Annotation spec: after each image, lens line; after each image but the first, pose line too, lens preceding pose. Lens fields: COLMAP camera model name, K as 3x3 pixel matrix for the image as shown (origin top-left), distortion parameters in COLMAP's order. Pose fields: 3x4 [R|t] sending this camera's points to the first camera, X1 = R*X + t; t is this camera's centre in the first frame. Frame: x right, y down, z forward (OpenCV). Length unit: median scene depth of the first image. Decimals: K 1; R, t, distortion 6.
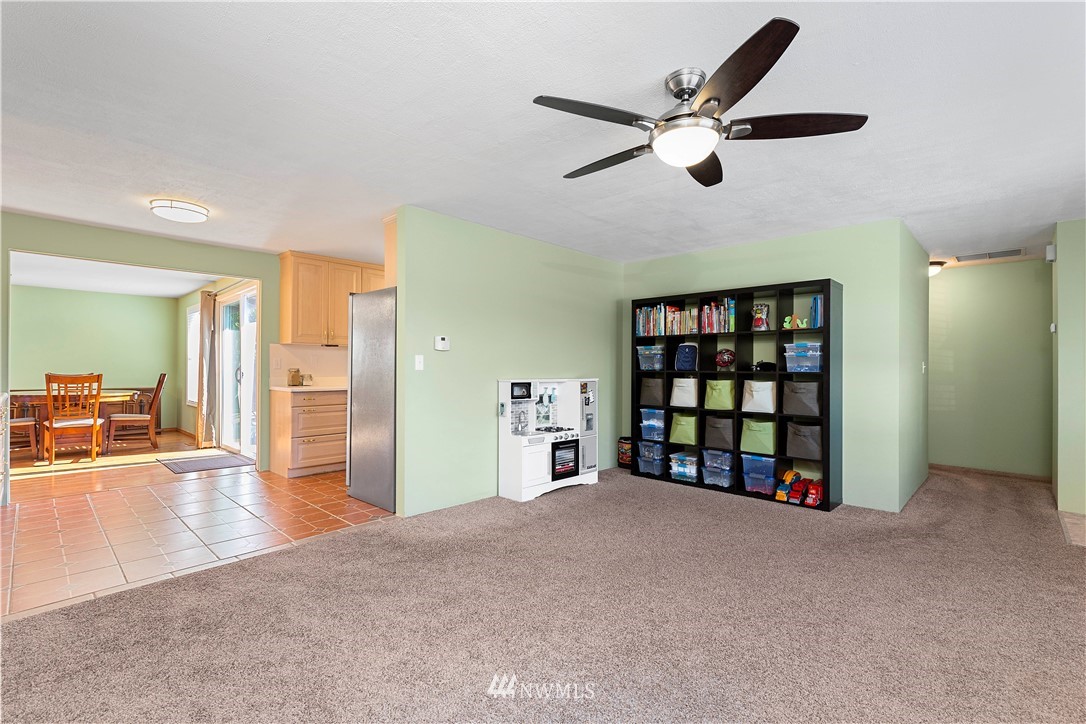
lens RADIAL K [[484.1, 0, 543.0], [0, 484.1, 362.0], [0, 0, 1]] dist [0.001970, 0.000345]
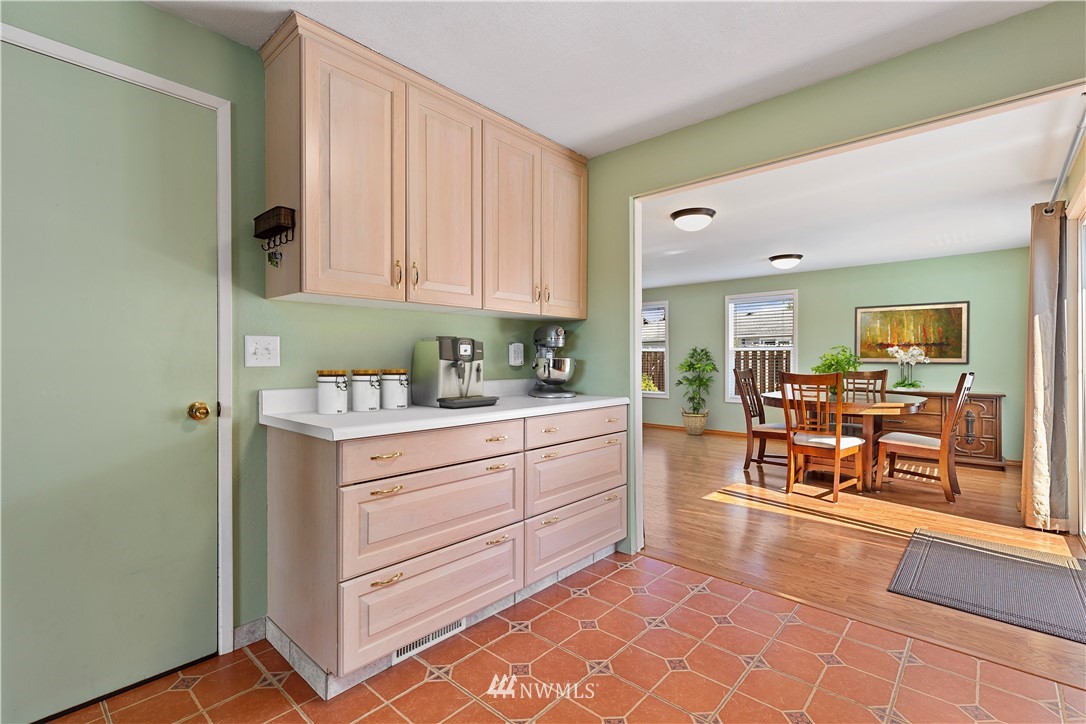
lens RADIAL K [[484.1, 0, 543.0], [0, 484.1, 362.0], [0, 0, 1]] dist [0.001970, 0.000345]
pose [[0.050095, 0.002278, -0.998742, -0.369218], [0.011036, 0.999935, 0.002834, 0.006607], [0.998683, -0.011164, 0.050067, 0.745292]]
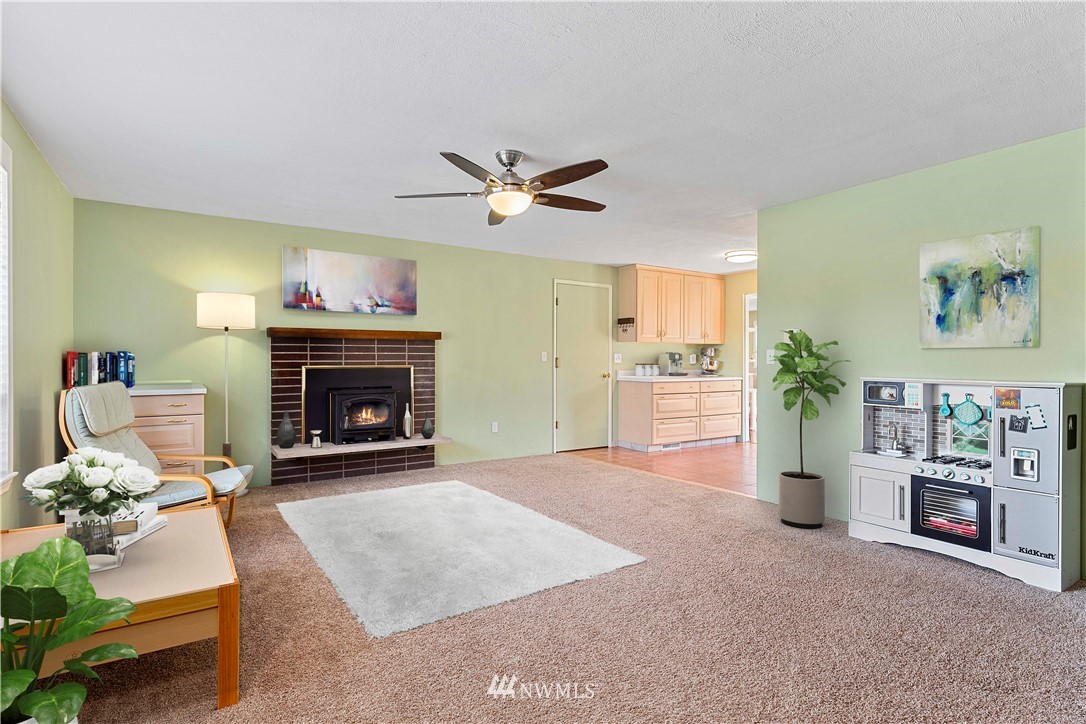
lens RADIAL K [[551.4, 0, 543.0], [0, 551.4, 362.0], [0, 0, 1]] dist [0.000720, 0.000239]
pose [[-0.201825, -0.003737, -0.979415, 0.806532], [0.007368, 0.999959, -0.005334, 0.013527], [0.979394, -0.008293, -0.201789, 0.627501]]
